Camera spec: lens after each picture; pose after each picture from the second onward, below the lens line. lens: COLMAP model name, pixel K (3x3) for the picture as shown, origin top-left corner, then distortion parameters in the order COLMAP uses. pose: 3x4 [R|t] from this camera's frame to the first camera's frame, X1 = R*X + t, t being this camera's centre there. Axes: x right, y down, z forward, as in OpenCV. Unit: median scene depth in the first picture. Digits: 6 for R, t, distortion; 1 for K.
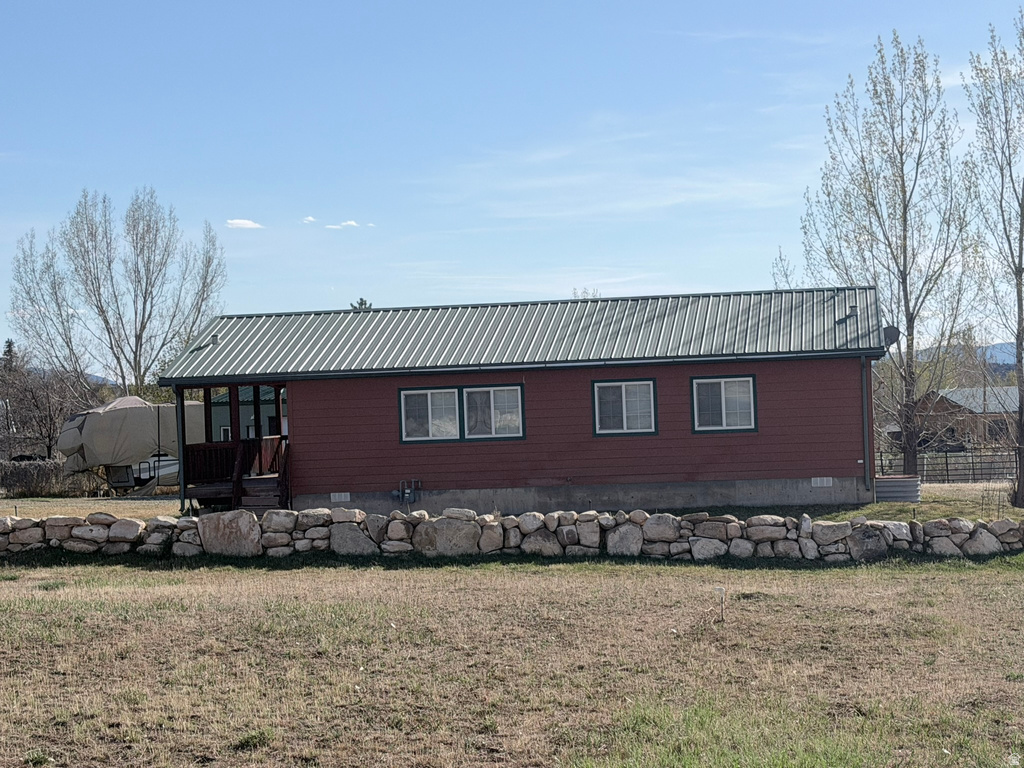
lens RADIAL K [[2124.1, 0, 512.0], [0, 2124.1, 384.0], [0, 0, 1]] dist [0.103363, 0.199092]
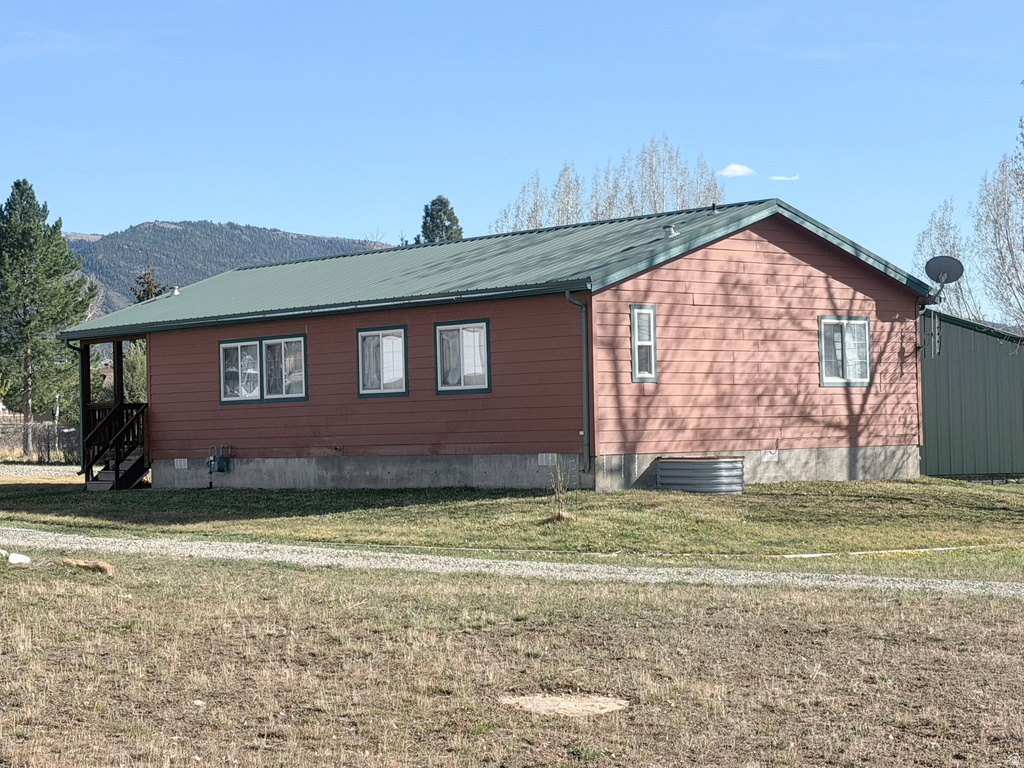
lens RADIAL K [[2124.1, 0, 512.0], [0, 2124.1, 384.0], [0, 0, 1]] dist [0.103363, 0.199092]
pose [[0.751554, -0.002968, -0.659665, 0.621443], [0.040416, 0.998319, 0.041553, -0.011940], [0.658433, -0.057891, 0.750410, 0.425962]]
